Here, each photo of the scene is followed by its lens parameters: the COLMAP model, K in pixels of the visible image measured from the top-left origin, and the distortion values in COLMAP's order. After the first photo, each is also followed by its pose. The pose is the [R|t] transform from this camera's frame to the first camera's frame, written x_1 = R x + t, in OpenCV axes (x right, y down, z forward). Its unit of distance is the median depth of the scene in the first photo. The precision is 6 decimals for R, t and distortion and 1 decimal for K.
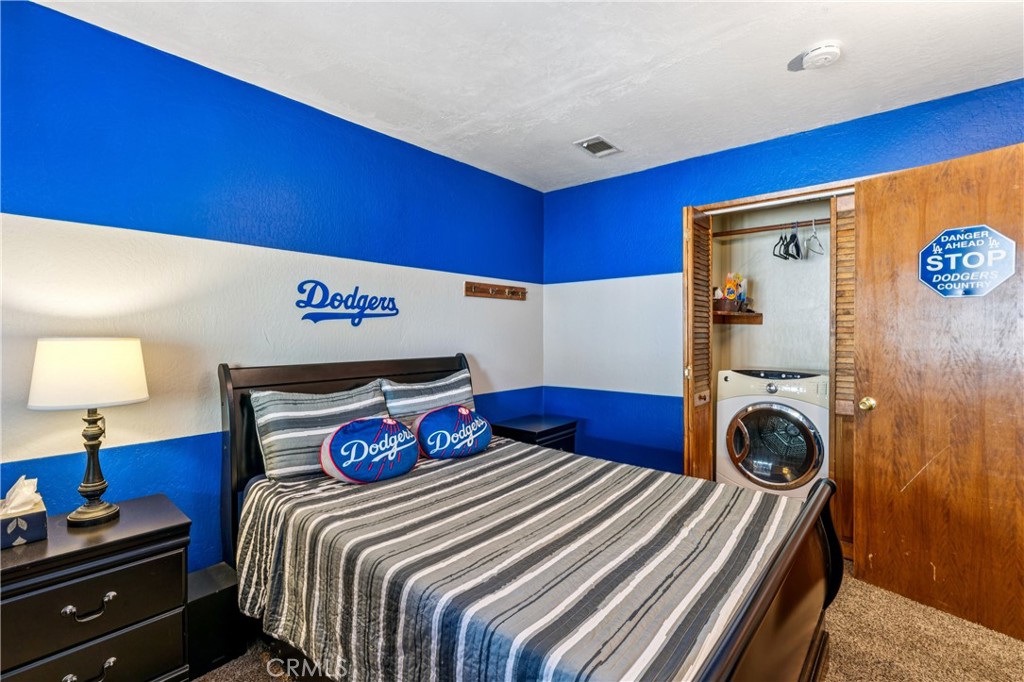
lens RADIAL K [[464.9, 0, 512.2], [0, 464.9, 333.7], [0, 0, 1]] dist [-0.000544, 0.000060]
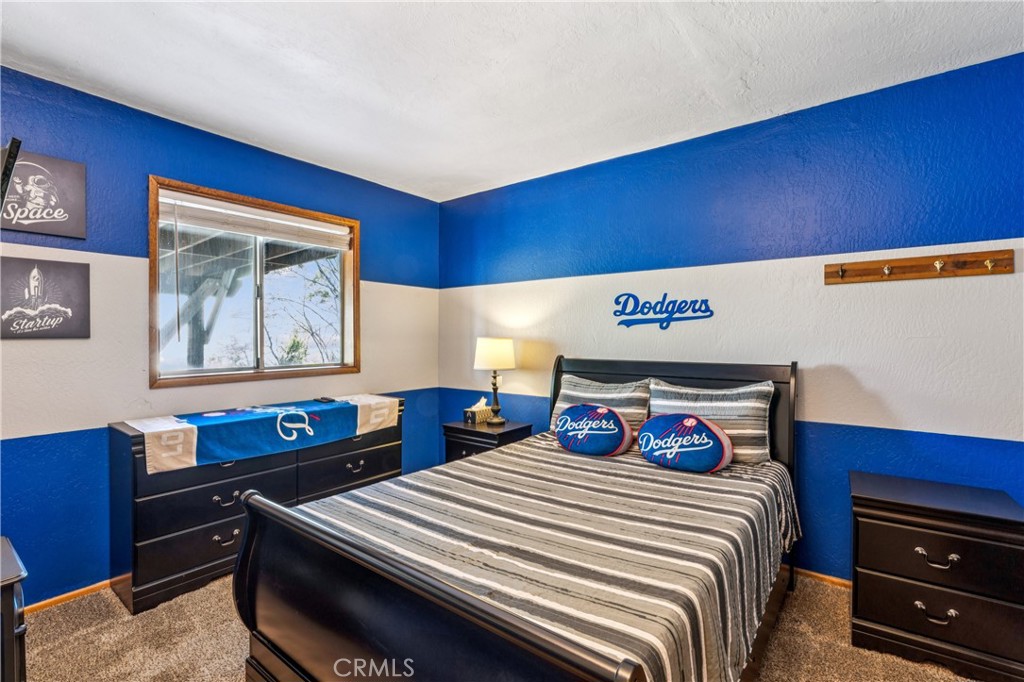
lens RADIAL K [[464.9, 0, 512.2], [0, 464.9, 333.7], [0, 0, 1]] dist [-0.000544, 0.000060]
pose [[0.051809, -0.010522, -0.998602, 0.757153], [-0.006399, 0.999920, -0.010868, 0.008115], [0.998637, 0.006953, 0.051737, 0.597875]]
